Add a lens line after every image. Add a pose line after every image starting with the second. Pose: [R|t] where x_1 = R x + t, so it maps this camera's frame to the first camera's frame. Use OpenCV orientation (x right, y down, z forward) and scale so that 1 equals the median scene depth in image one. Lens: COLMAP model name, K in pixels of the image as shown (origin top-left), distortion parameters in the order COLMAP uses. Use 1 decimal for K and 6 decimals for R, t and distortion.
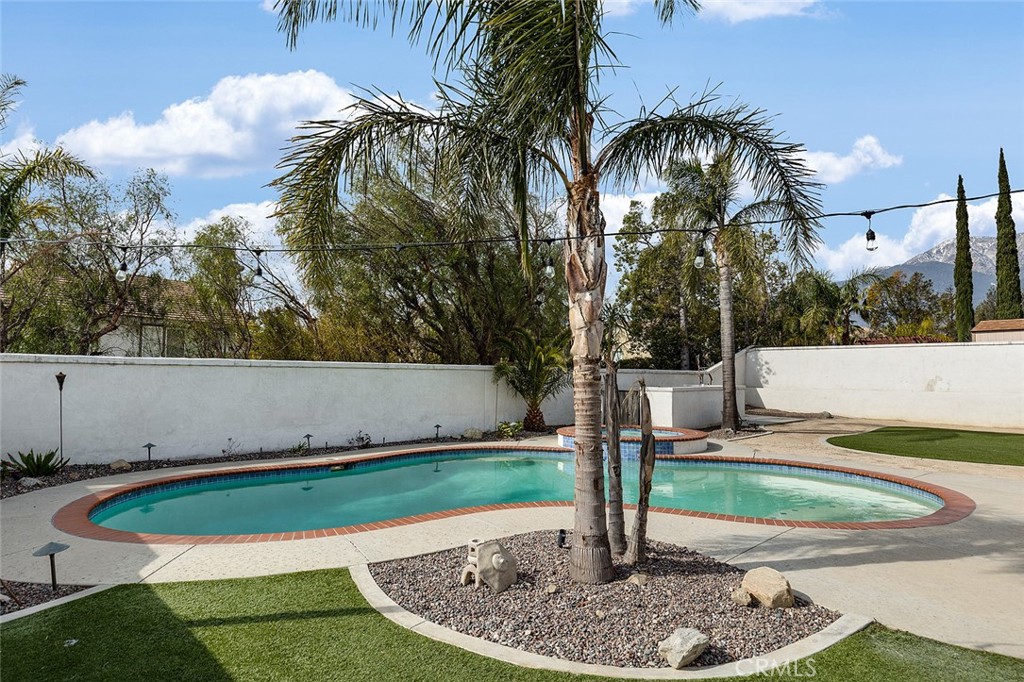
lens RADIAL K [[564.3, 0, 516.2], [0, 564.3, 342.4], [0, 0, 1]] dist [0.002497, -0.001446]
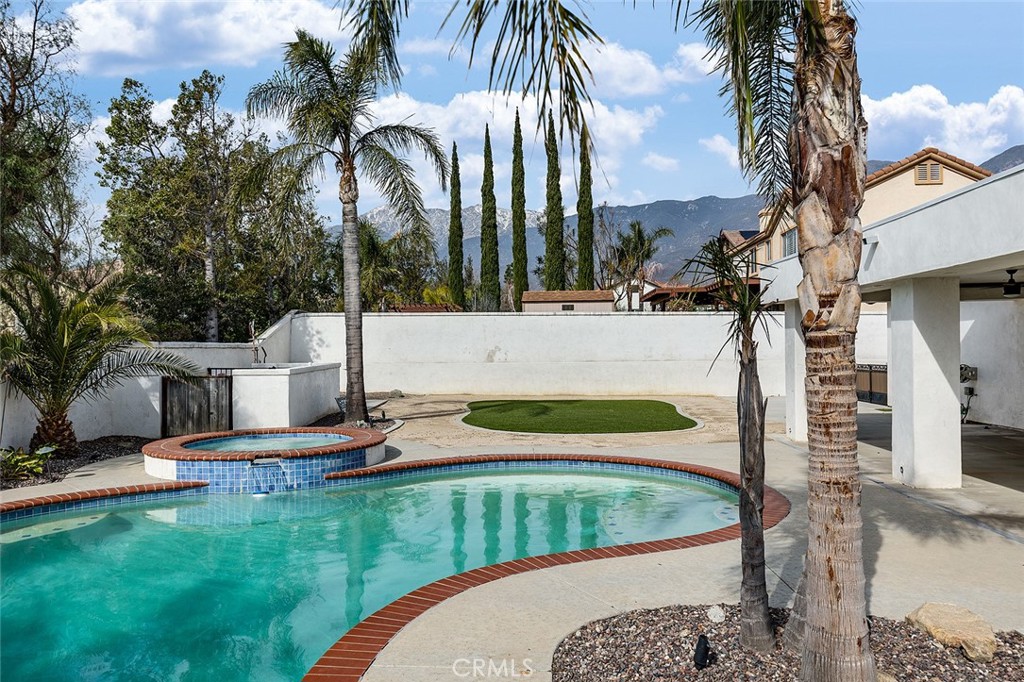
lens RADIAL K [[710.3, 0, 514.9], [0, 710.3, 335.4], [0, 0, 1]] dist [0.001643, -0.002027]
pose [[0.665385, -0.002327, 0.746497, -0.255229], [-0.029389, 0.999138, 0.029310, 0.007821], [-0.745922, -0.041442, 0.664743, 0.304353]]
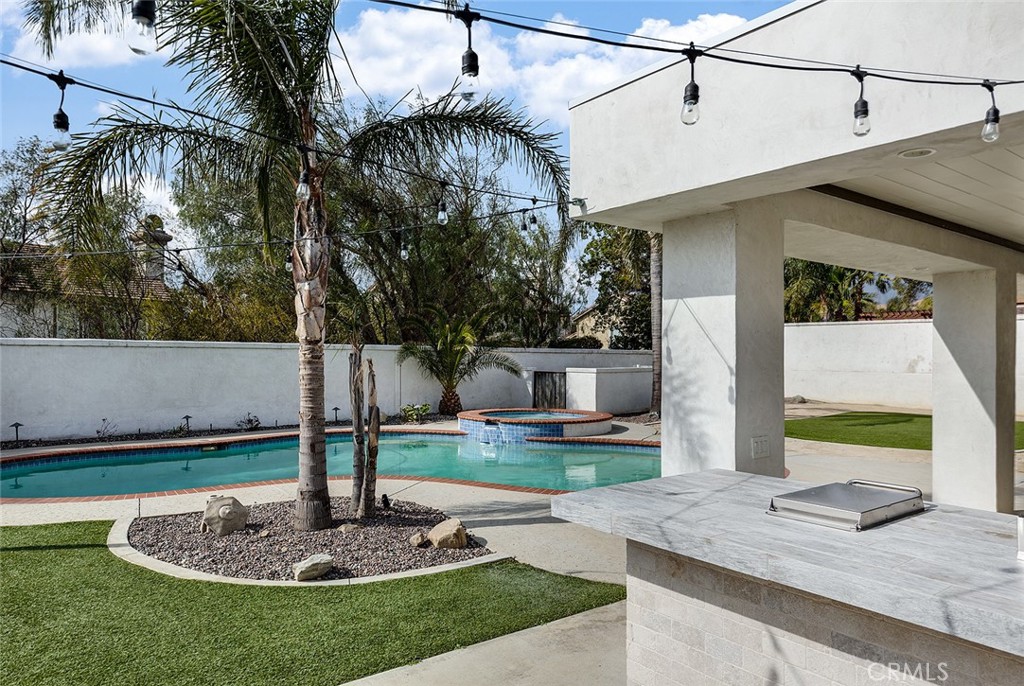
lens RADIAL K [[665.4, 0, 510.3], [0, 665.4, 345.9], [0, 0, 1]] dist [0.003673, -0.003320]
pose [[0.999554, -0.001782, -0.029820, 0.229607], [0.003066, 0.999067, 0.043073, -0.006521], [0.029716, -0.043145, 0.998627, -0.136366]]
